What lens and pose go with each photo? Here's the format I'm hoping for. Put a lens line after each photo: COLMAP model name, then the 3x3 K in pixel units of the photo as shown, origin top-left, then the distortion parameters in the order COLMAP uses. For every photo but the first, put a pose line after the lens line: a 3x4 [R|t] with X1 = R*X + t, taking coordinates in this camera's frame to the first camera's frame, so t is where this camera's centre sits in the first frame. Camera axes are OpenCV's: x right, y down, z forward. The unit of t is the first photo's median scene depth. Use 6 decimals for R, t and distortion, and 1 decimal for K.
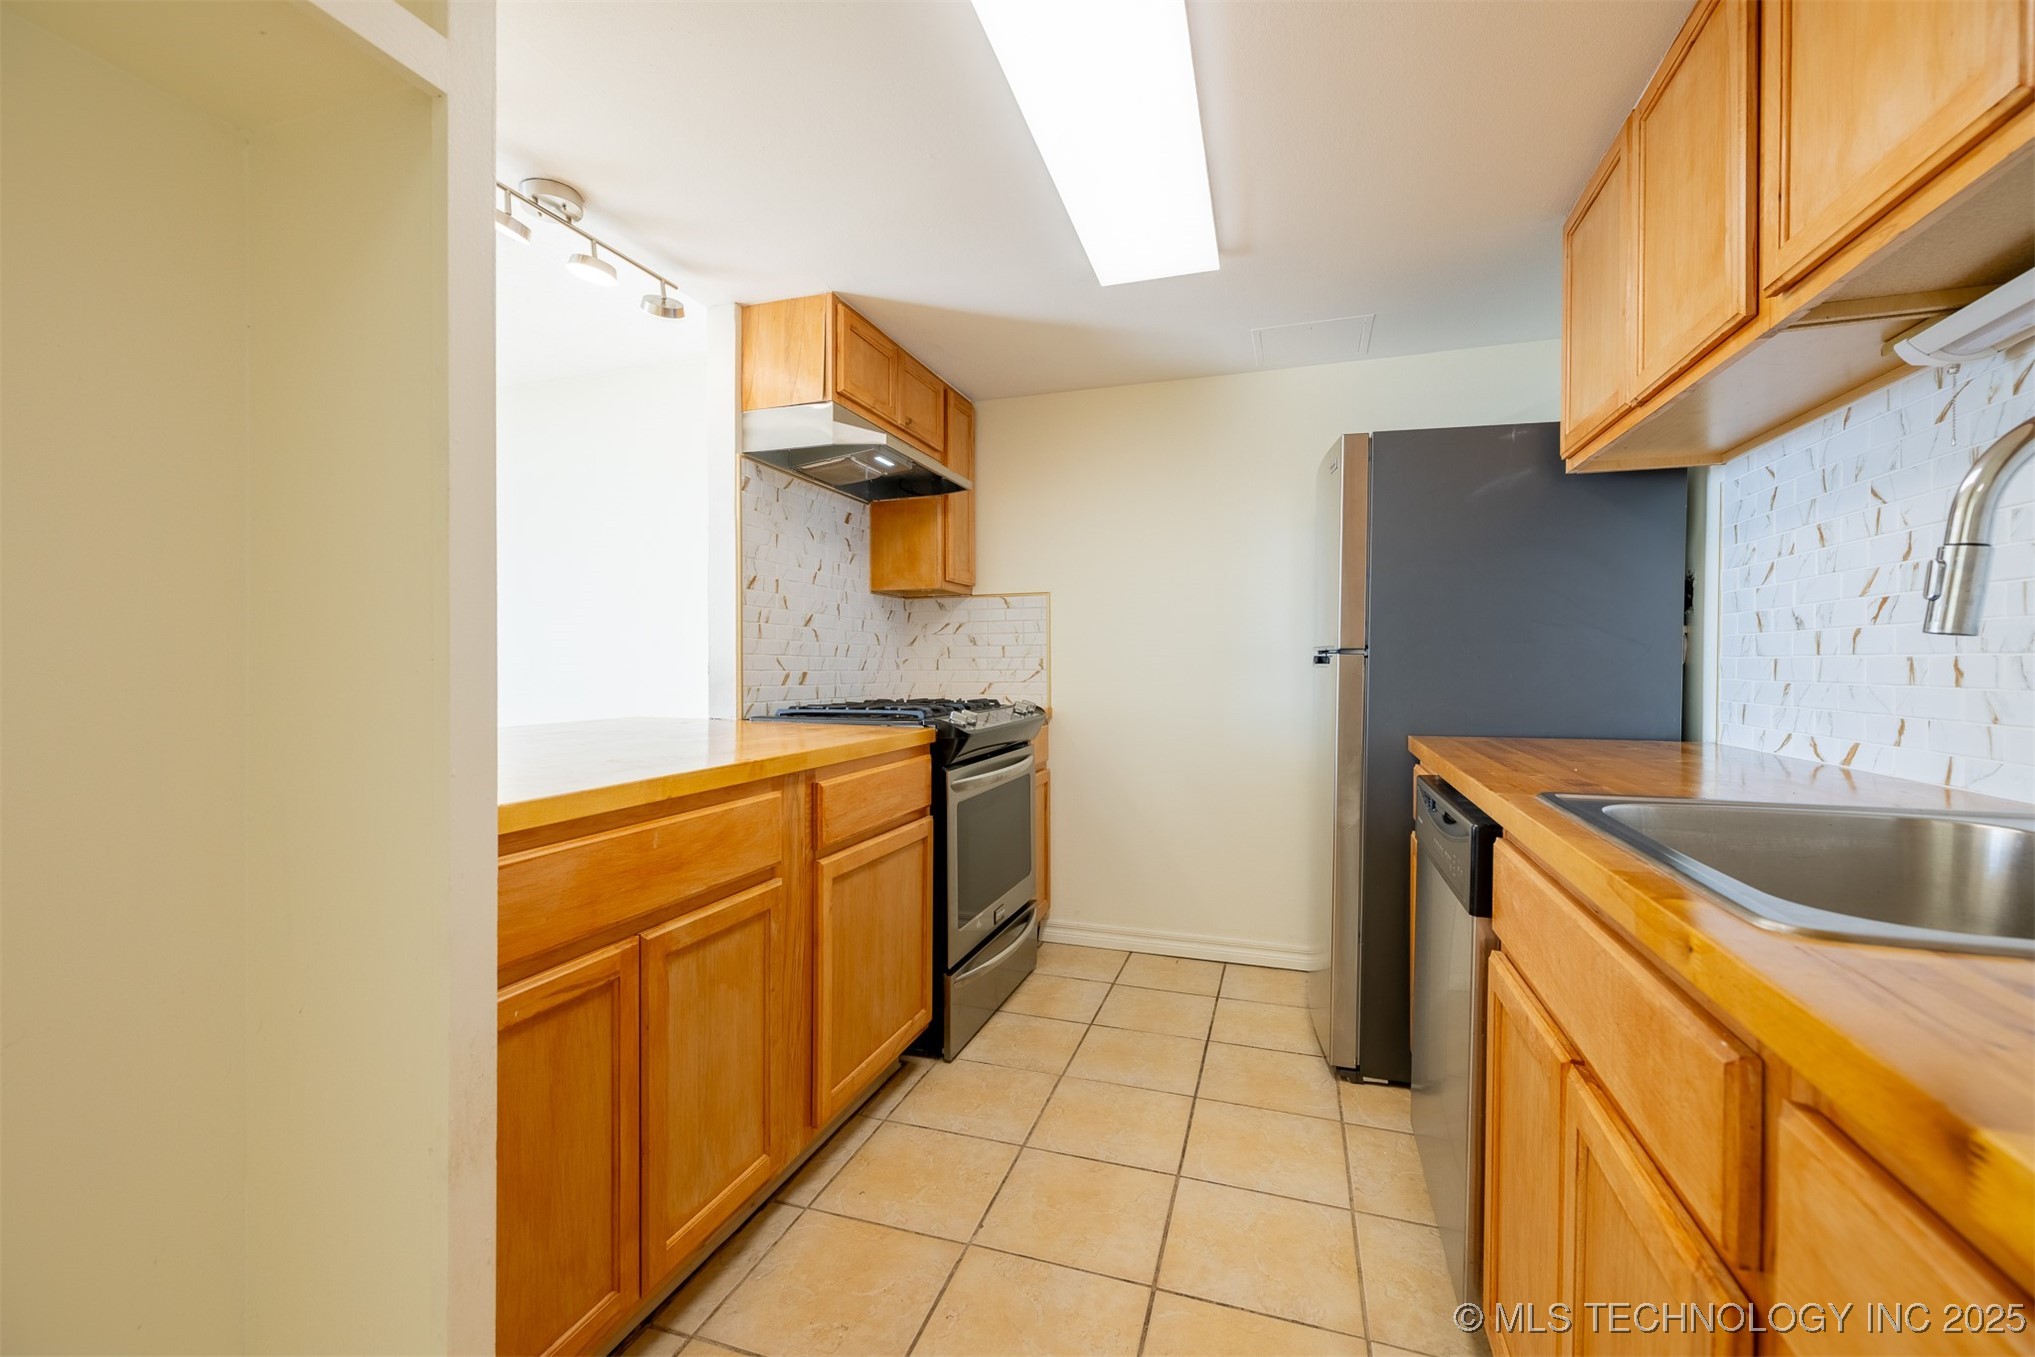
lens RADIAL K [[858.5, 0, 1001.8], [0, 858.5, 675.0], [0, 0, 1]] dist [0.001346, -0.000371]
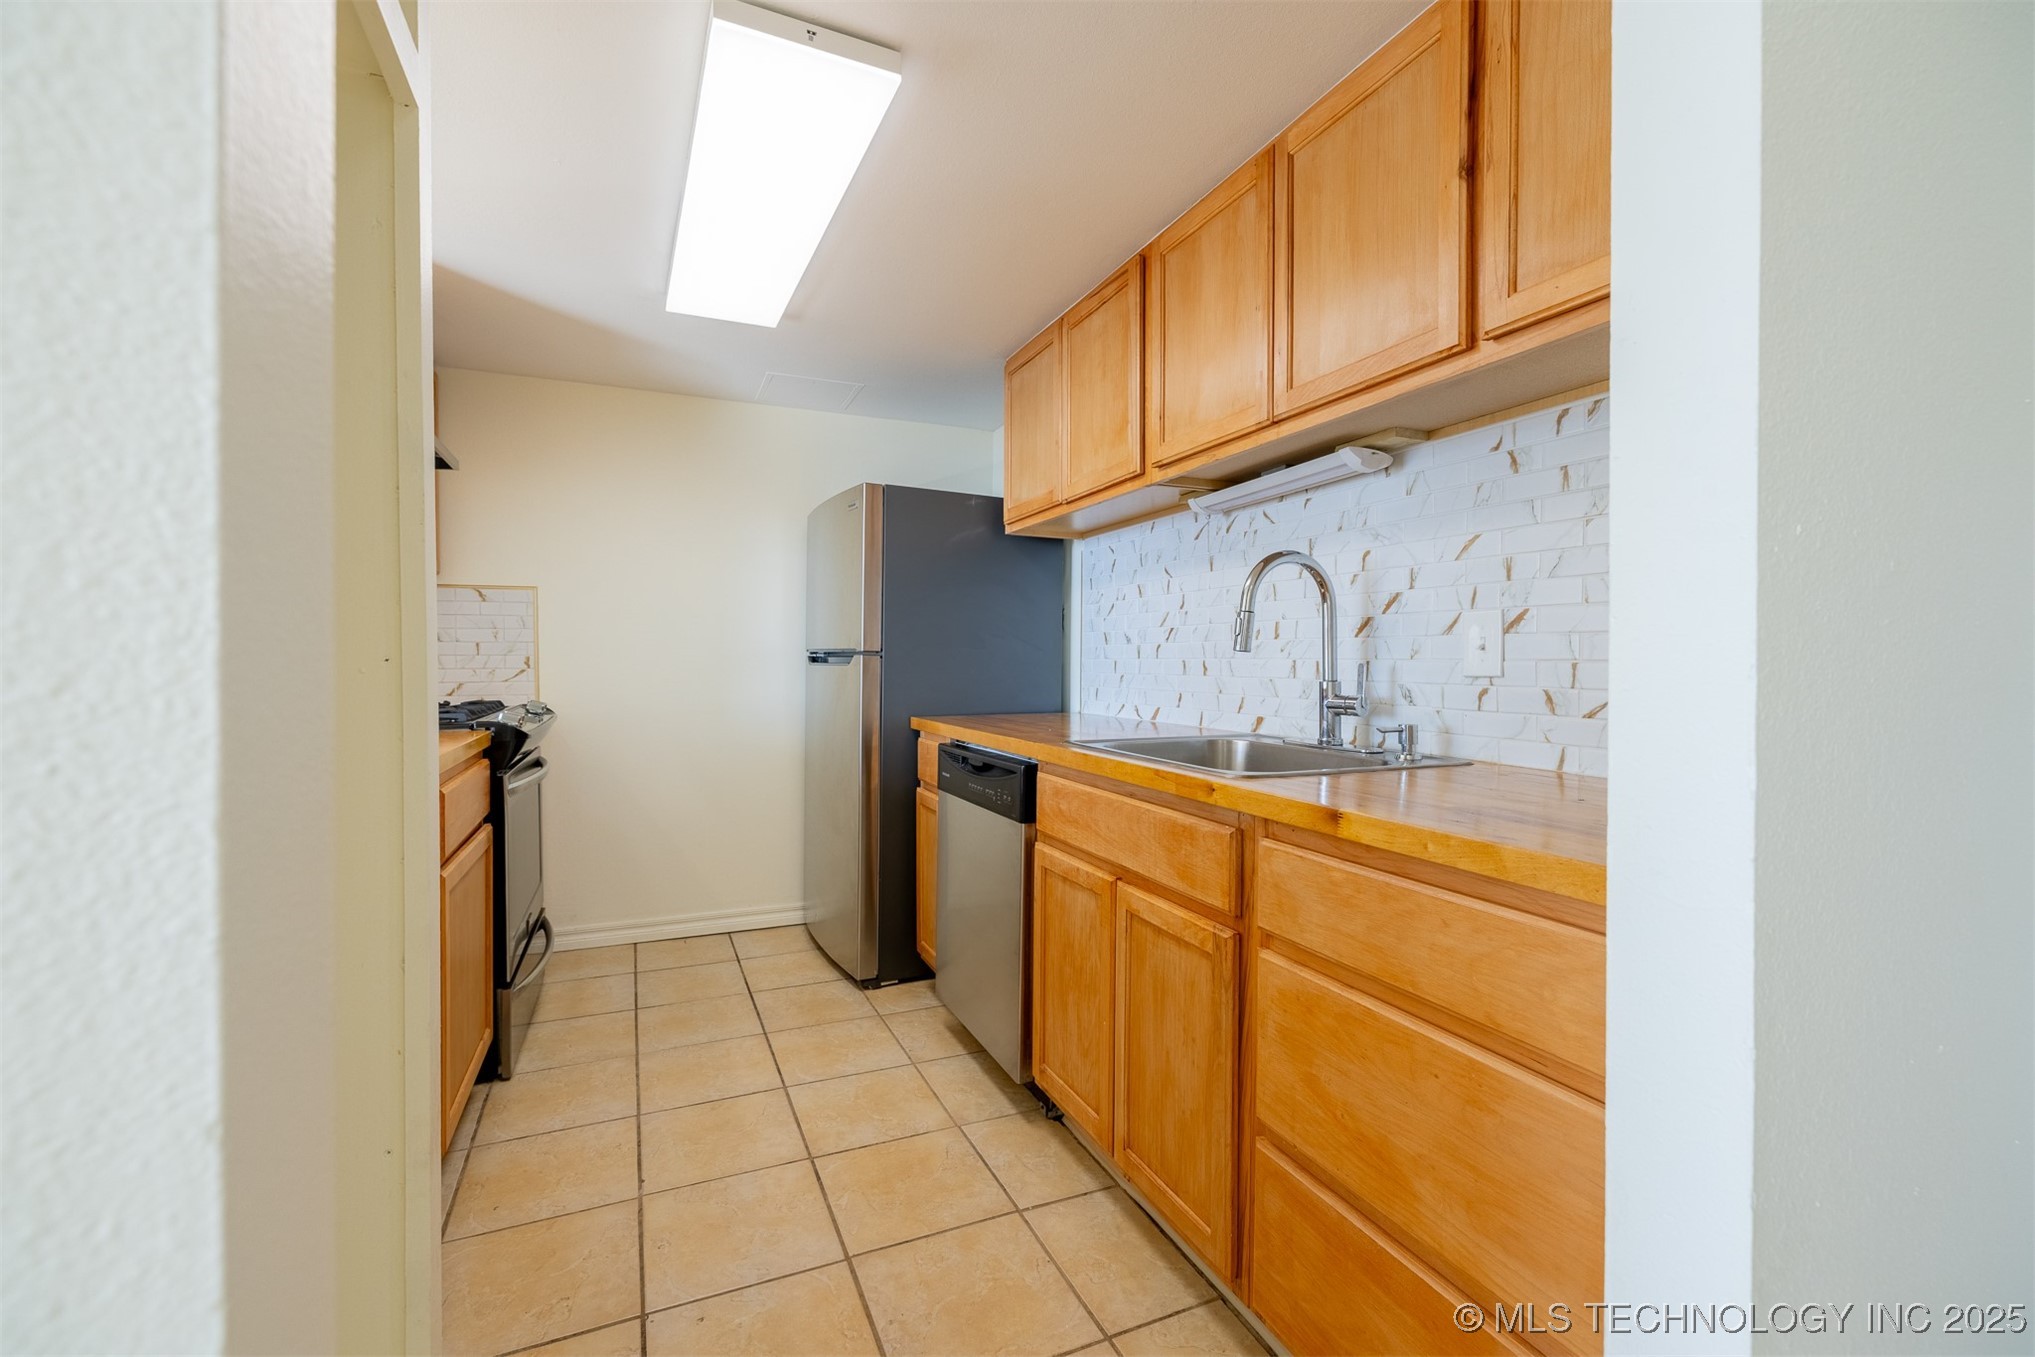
lens RADIAL K [[858.5, 0, 1011.9], [0, 858.5, 678.4], [0, 0, 1]] dist [0.001346, -0.000371]
pose [[0.737315, -0.011214, 0.675456, -0.302228], [0.006762, 0.999935, 0.009220, -0.000561], [-0.675515, -0.002231, 0.737343, -0.085744]]
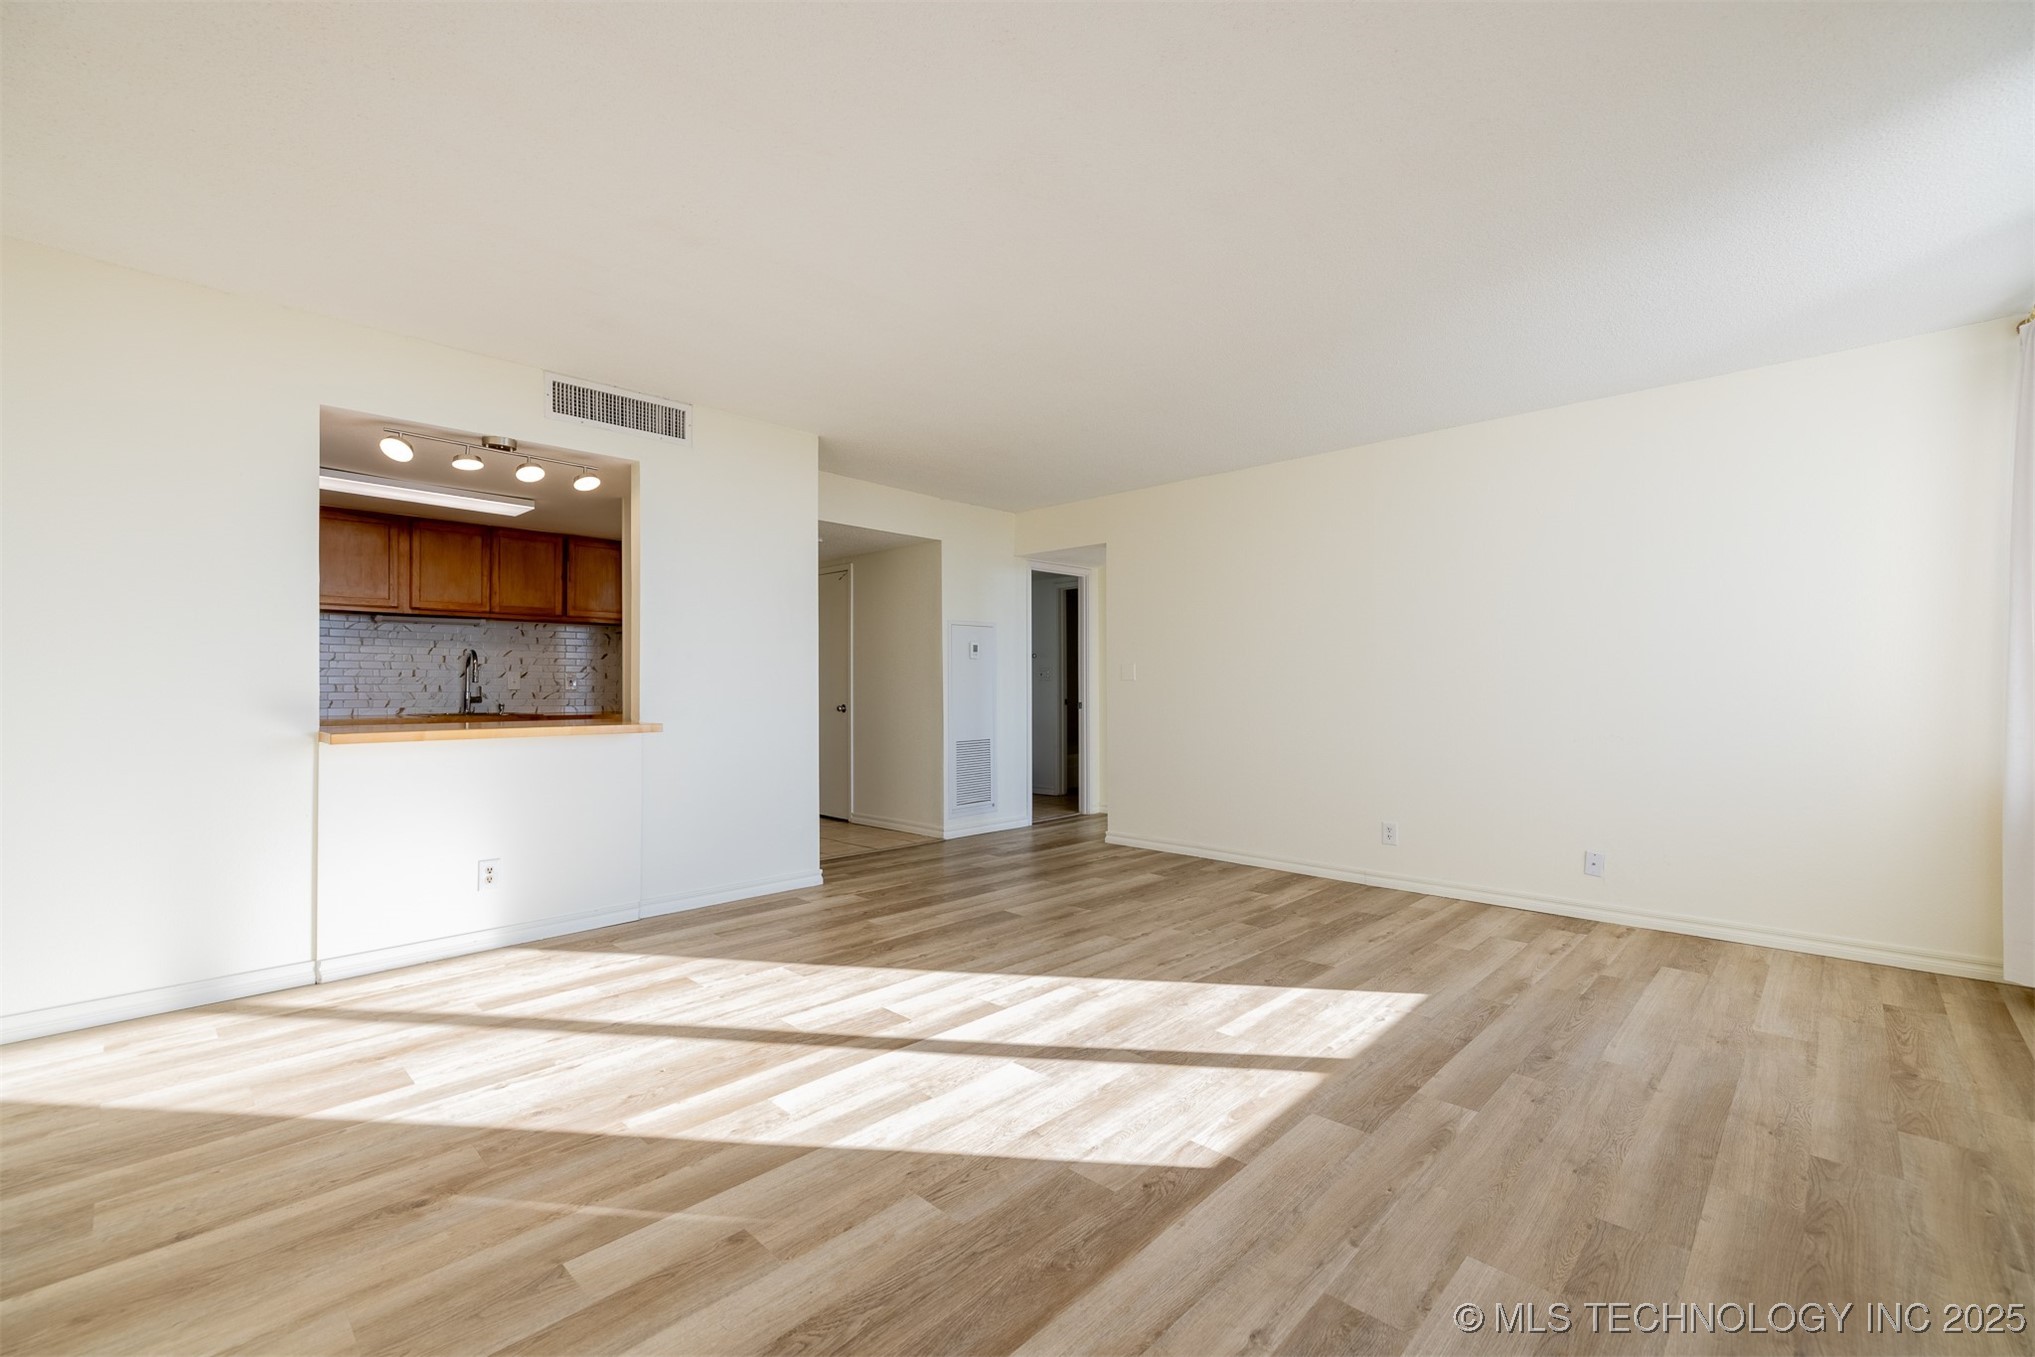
lens RADIAL K [[858.5, 0, 1020.0], [0, 858.5, 667.4], [0, 0, 1]] dist [0.001346, -0.000371]
pose [[-0.910514, 0.008646, 0.413387, -2.006556], [0.004474, 0.999929, -0.011060, -0.025224], [-0.413453, -0.008220, -0.910488, 1.905836]]
